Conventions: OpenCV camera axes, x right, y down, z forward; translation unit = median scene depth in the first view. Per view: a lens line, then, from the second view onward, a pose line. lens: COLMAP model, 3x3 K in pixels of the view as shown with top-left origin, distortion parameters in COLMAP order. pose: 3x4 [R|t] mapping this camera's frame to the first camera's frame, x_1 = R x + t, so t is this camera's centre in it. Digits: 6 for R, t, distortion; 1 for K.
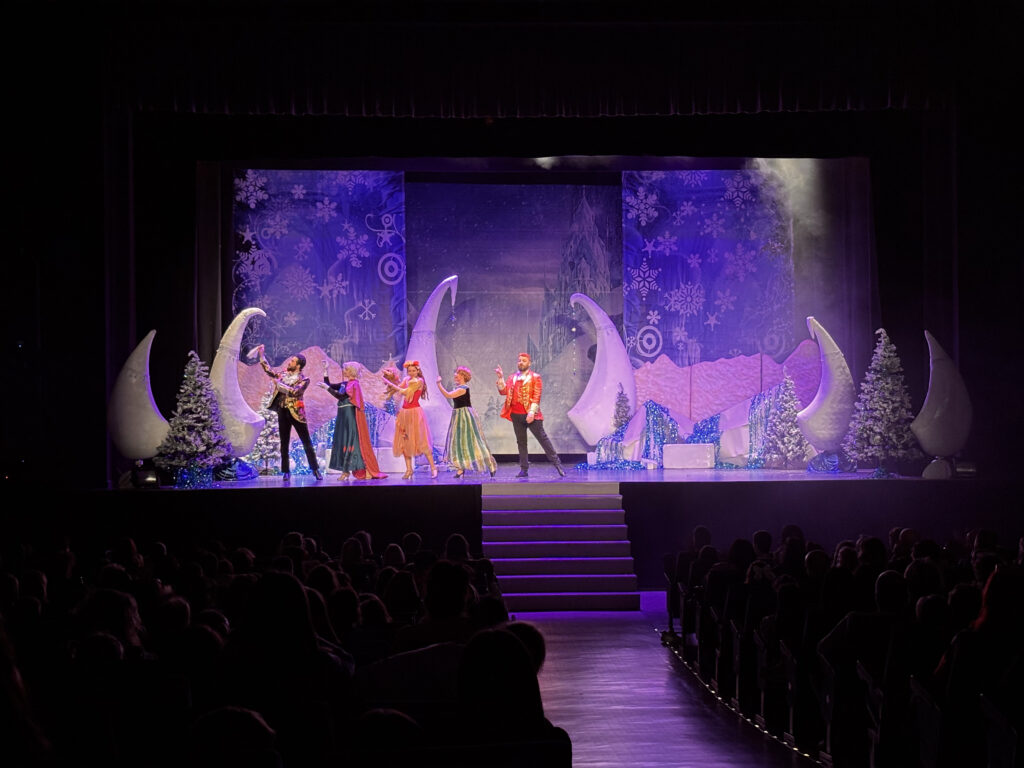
lens RADIAL K [[1533.8, 0, 515.4], [0, 1533.8, 376.0], [0, 0, 1]] dist [0.264718, -1.099779]
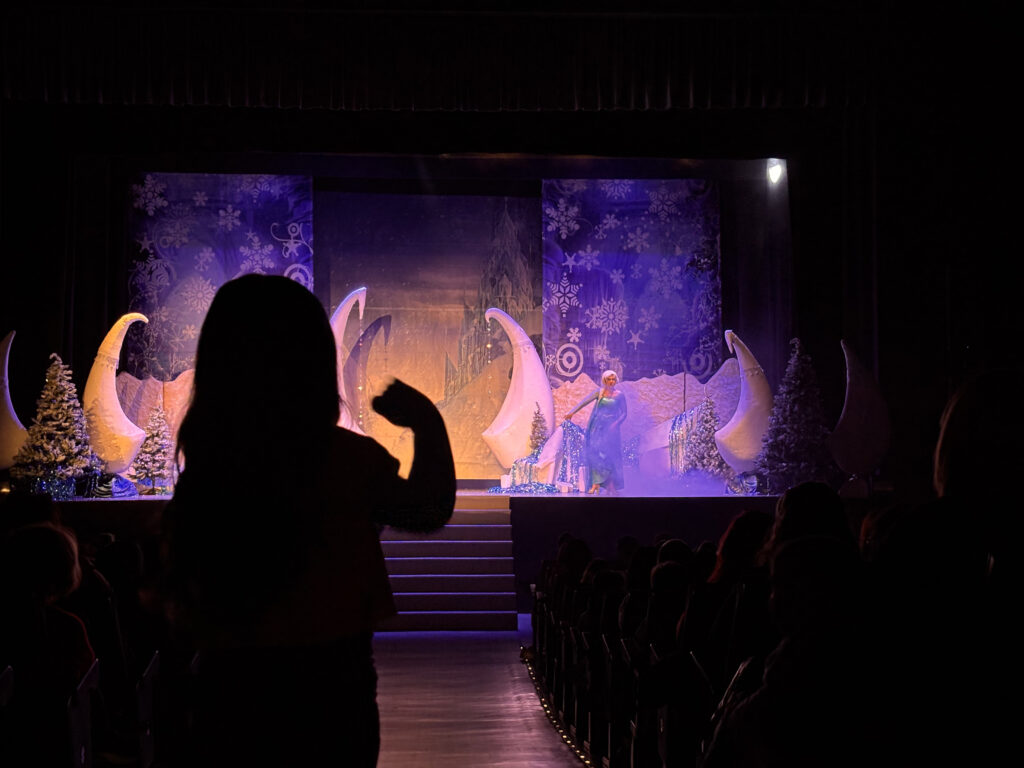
lens RADIAL K [[1533.8, 0, 515.4], [0, 1533.8, 376.0], [0, 0, 1]] dist [0.264718, -1.099779]
pose [[0.999927, 0.009102, 0.007926, 0.046557], [-0.008814, 0.999324, -0.035687, 0.021778], [-0.008245, 0.035614, 0.999332, 0.050939]]
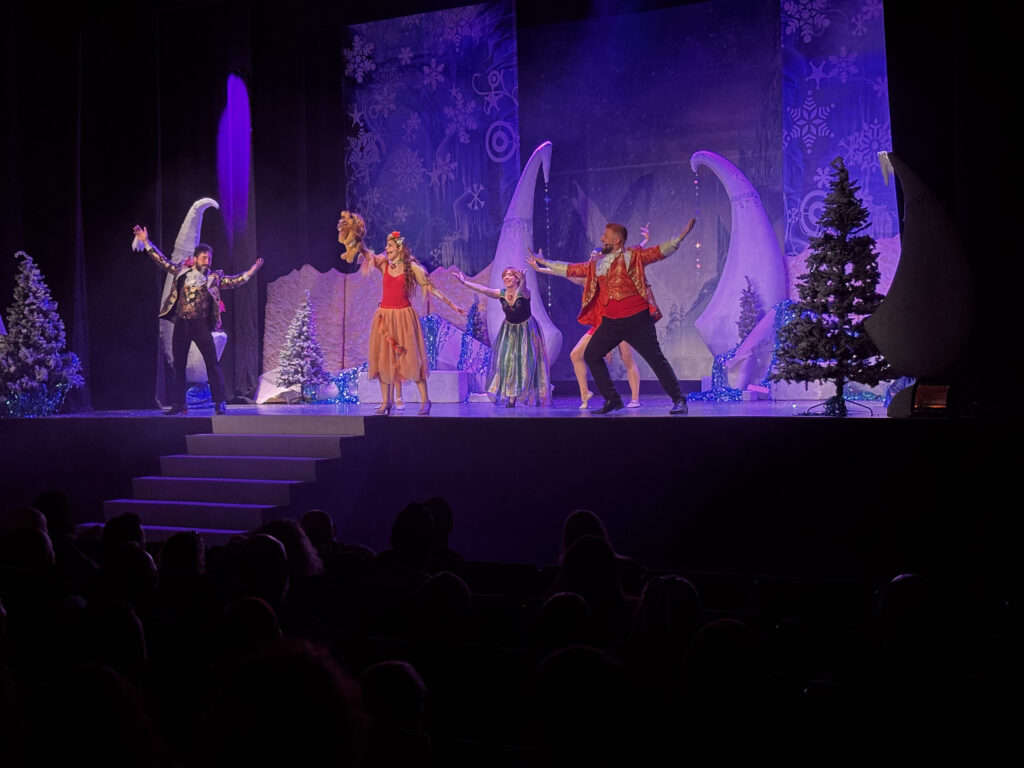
lens RADIAL K [[1533.8, 0, 515.4], [0, 1533.8, 376.0], [0, 0, 1]] dist [0.264718, -1.099779]
pose [[0.817928, -0.002563, -0.575315, 0.374054], [0.027180, 0.999046, 0.034191, 0.022329], [0.574678, -0.043603, 0.817217, 0.361999]]
